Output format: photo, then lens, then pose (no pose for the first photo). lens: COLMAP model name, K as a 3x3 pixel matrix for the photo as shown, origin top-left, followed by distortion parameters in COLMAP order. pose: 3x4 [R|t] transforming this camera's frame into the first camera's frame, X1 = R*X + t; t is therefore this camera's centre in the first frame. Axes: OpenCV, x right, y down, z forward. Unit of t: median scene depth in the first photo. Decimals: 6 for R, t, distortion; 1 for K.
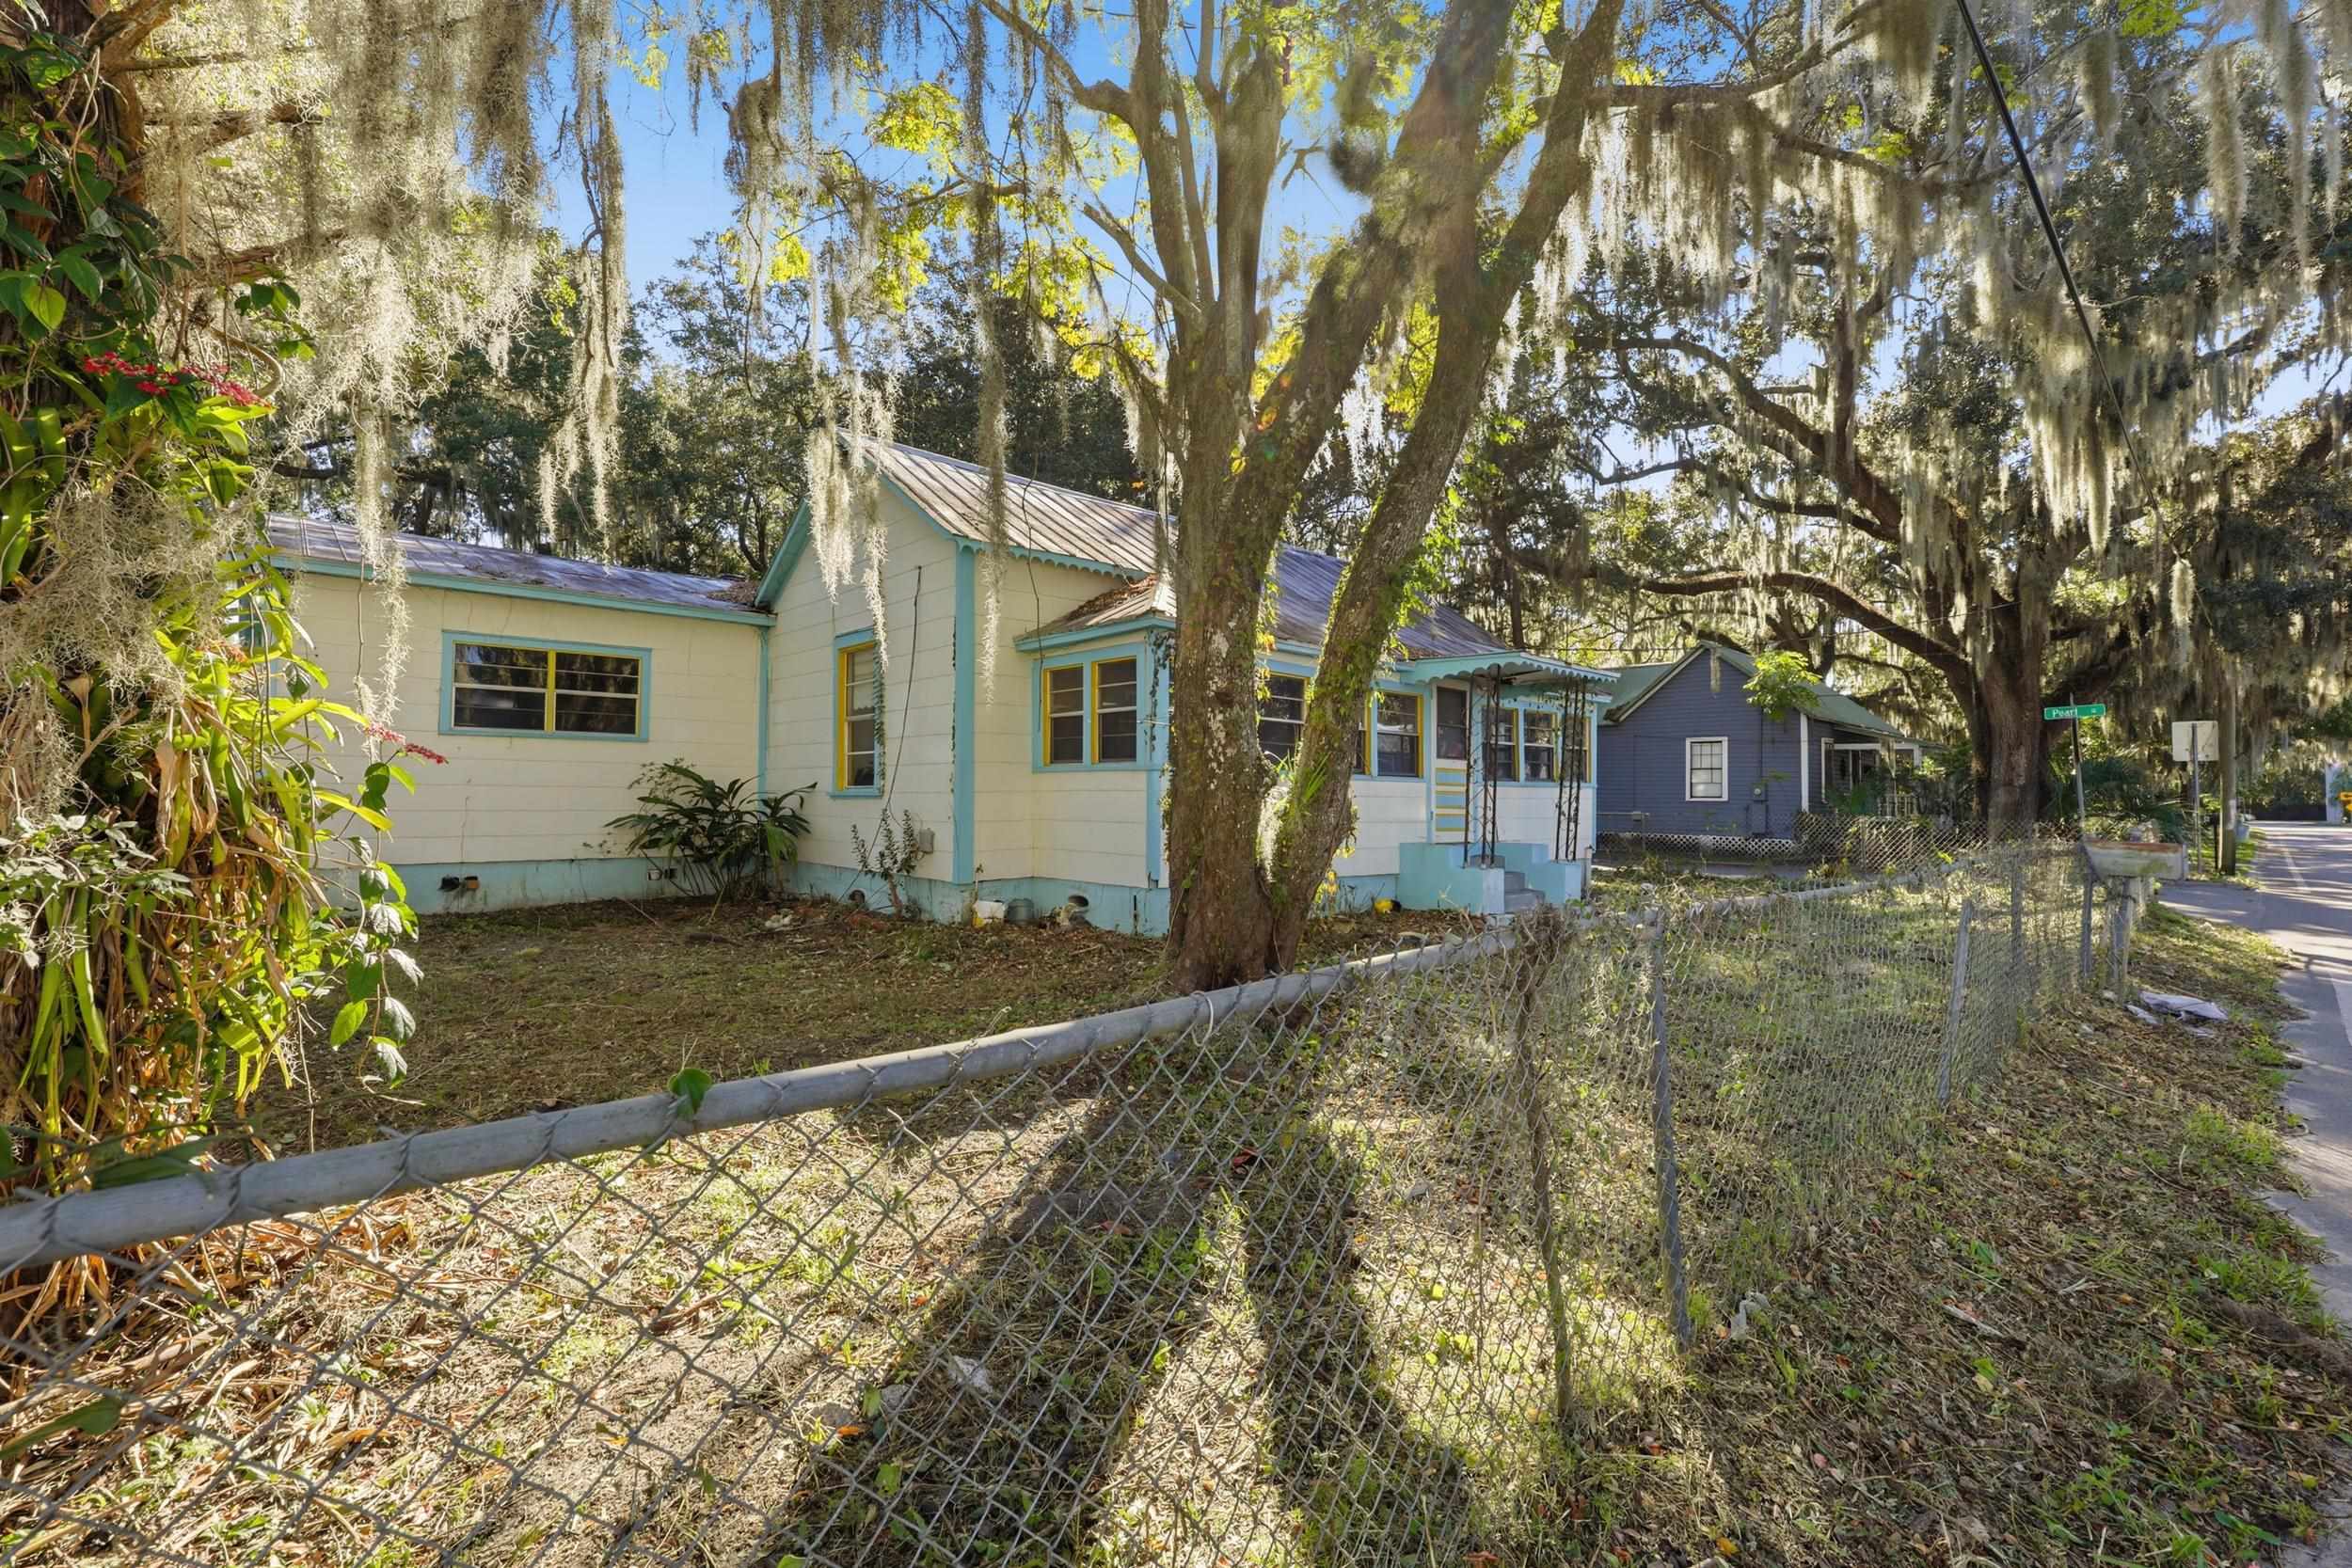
lens RADIAL K [[965.7, 0, 1186.6], [0, 965.7, 782.5], [0, 0, 1]] dist [0.008678, -0.000441]
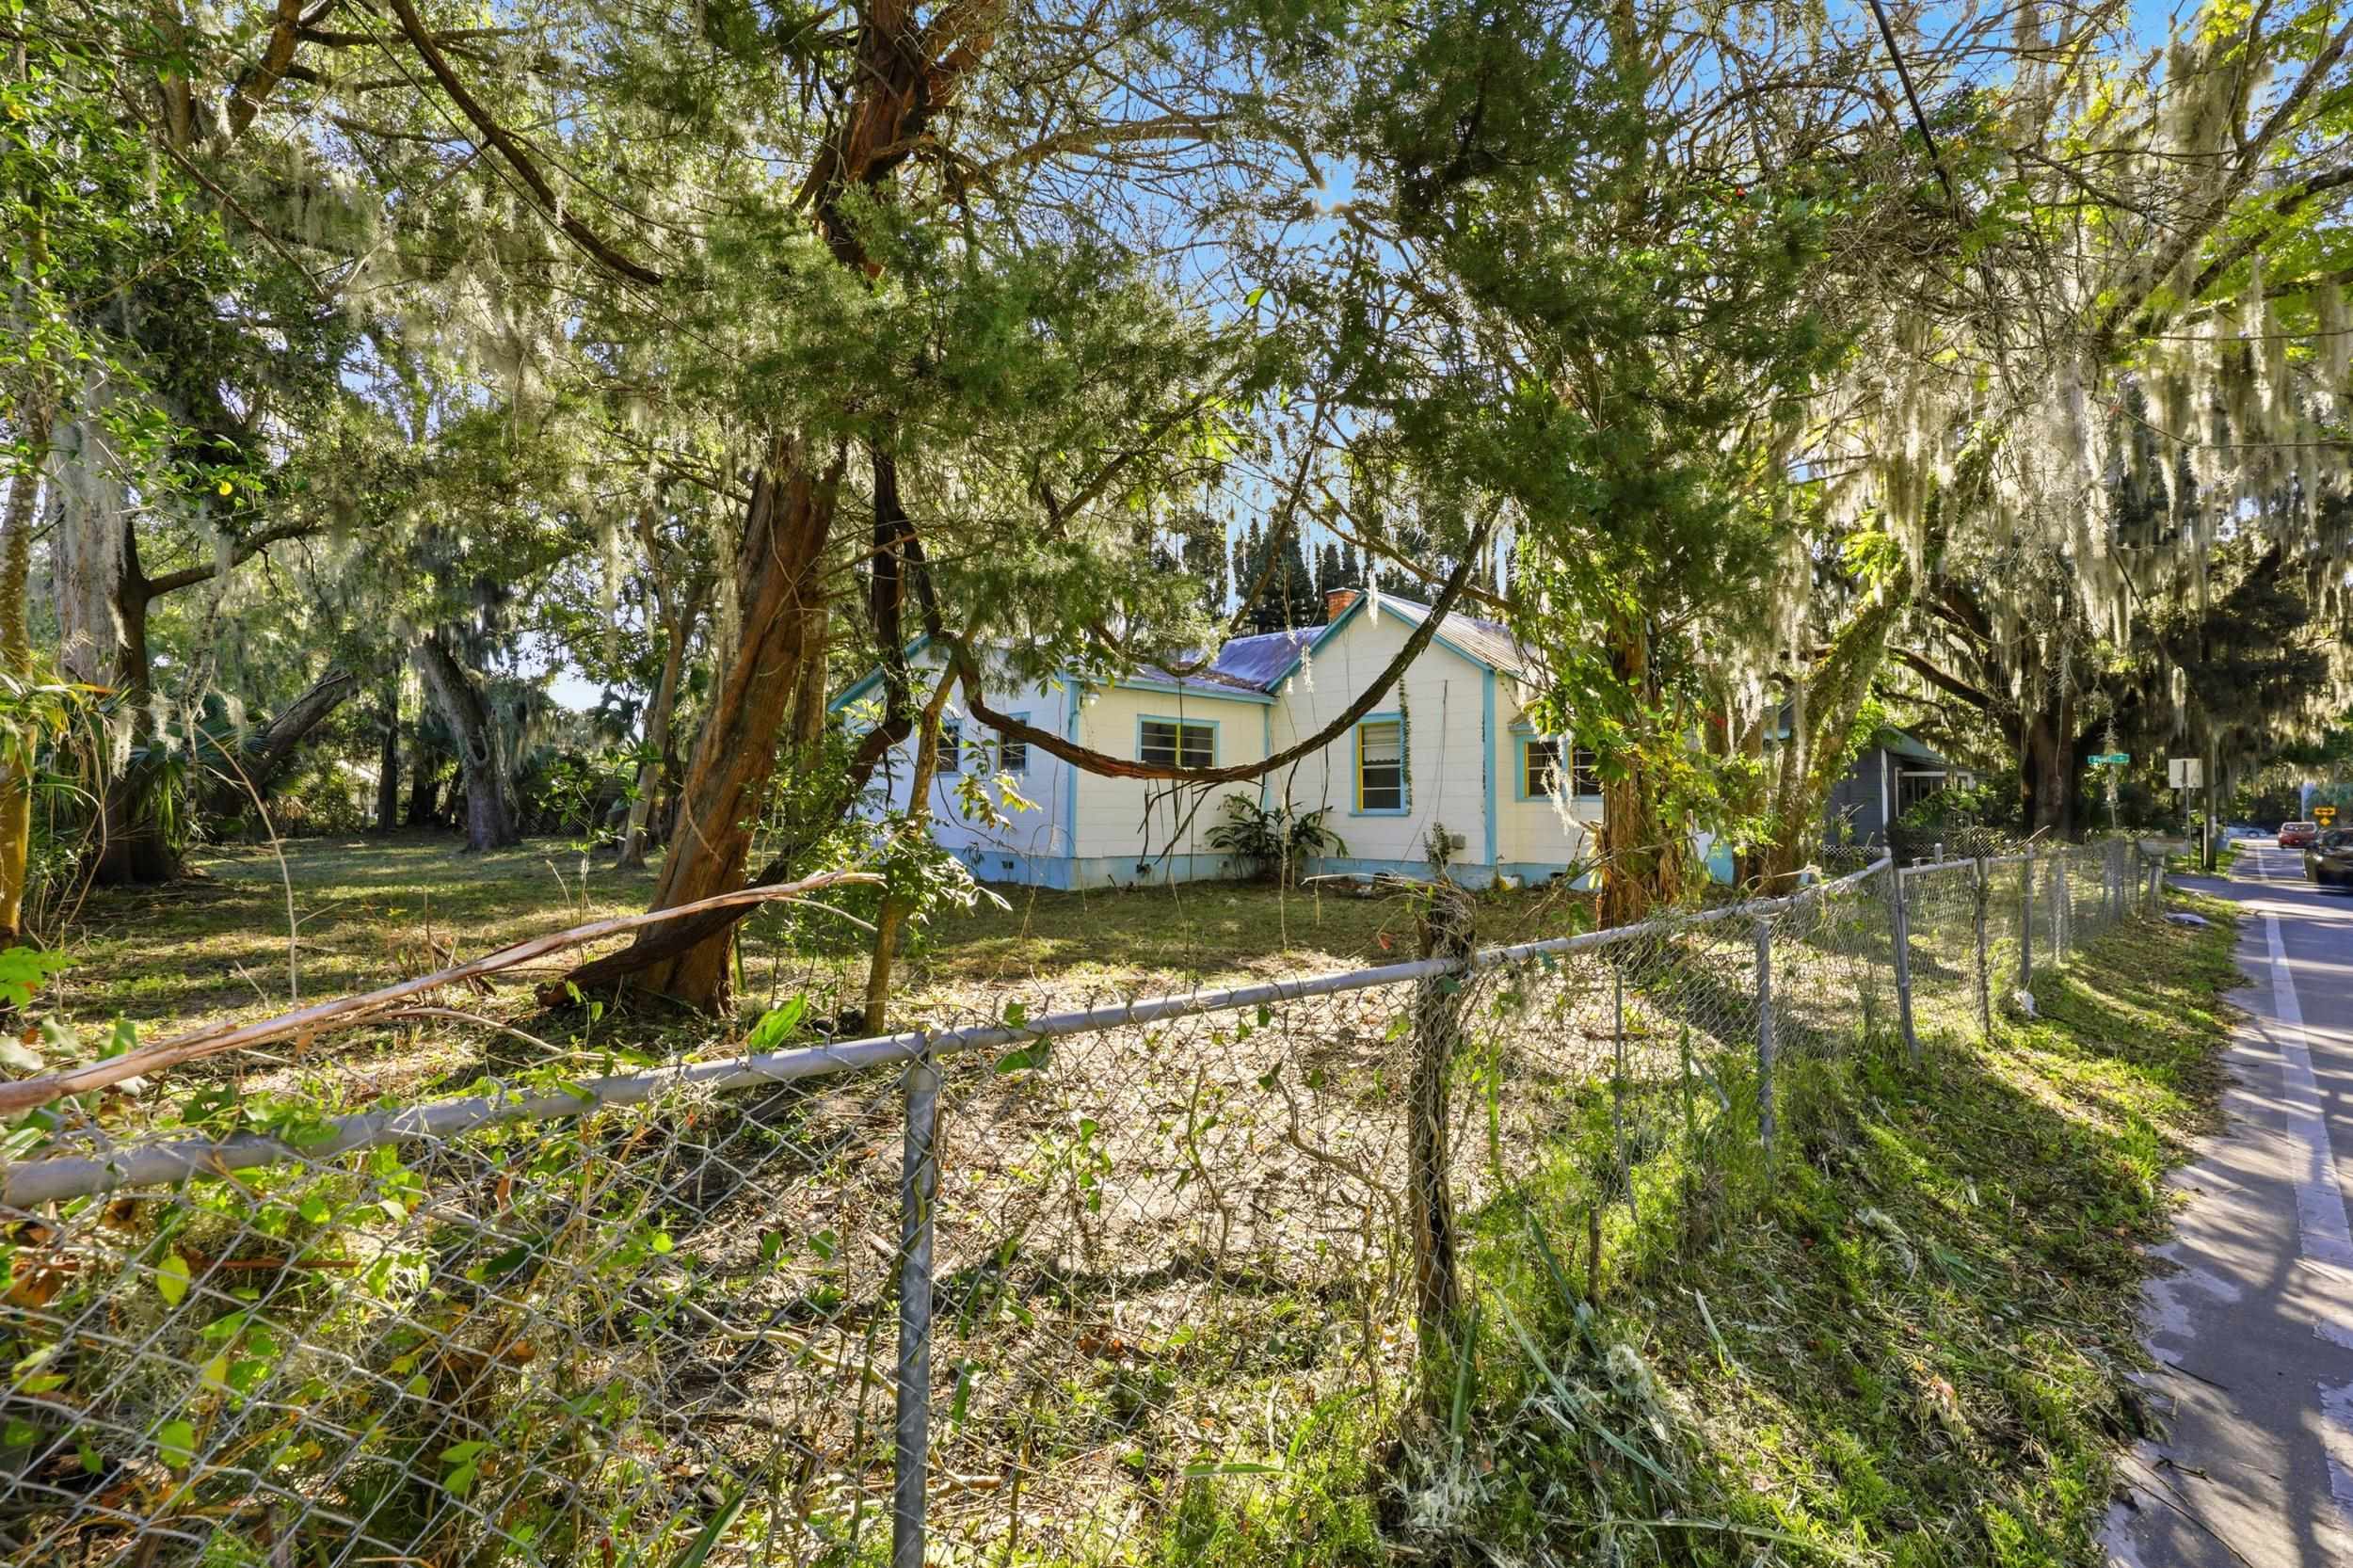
lens RADIAL K [[966.2, 0, 1177.0], [0, 966.2, 788.7], [0, 0, 1]] dist [0.008678, -0.000441]
pose [[0.999996, -0.000425, 0.002947, -0.657603], [0.000449, 0.999967, -0.008096, -0.016251], [-0.002943, 0.008098, 0.999963, -0.621924]]
